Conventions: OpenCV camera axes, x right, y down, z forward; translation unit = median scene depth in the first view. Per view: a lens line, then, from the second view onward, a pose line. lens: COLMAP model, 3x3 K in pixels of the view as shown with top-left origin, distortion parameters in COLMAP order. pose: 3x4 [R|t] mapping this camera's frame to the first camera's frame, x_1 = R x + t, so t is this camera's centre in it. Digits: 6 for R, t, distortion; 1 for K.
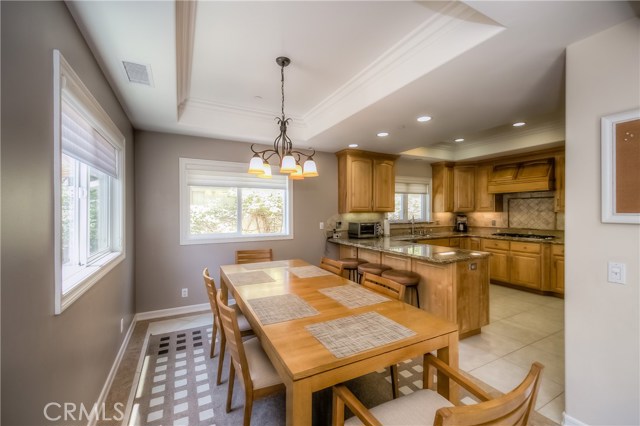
lens RADIAL K [[270.8, 0, 322.1], [0, 270.8, 211.9], [0, 0, 1]] dist [0.012453, -0.002560]
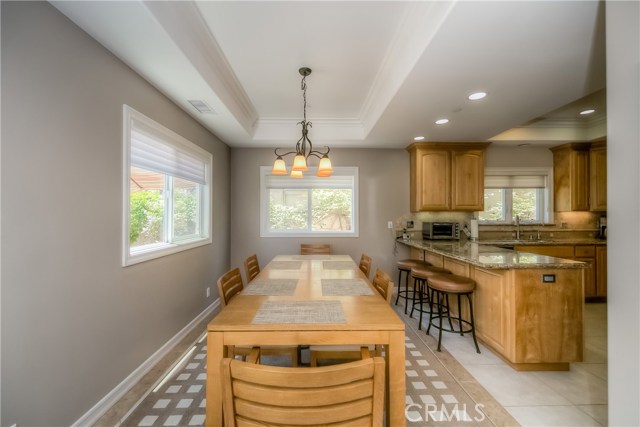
lens RADIAL K [[270.8, 0, 317.2], [0, 270.8, 212.8], [0, 0, 1]] dist [0.012453, -0.002560]
pose [[0.894010, -0.001217, -0.448046, 0.191265], [-0.002669, 0.999964, -0.008043, 0.015551], [0.448040, 0.008386, 0.893974, 0.017557]]
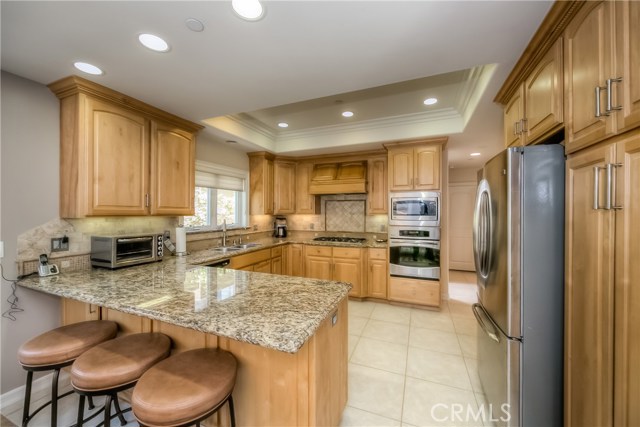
lens RADIAL K [[246.6, 0, 322.1], [0, 246.6, 212.3], [0, 0, 1]] dist [-0.002493, -0.001728]
pose [[0.766695, 0.003041, 0.642004, 0.133172], [-0.001374, 0.999994, -0.003095, -0.005237], [-0.642010, 0.001490, 0.766695, 0.387074]]
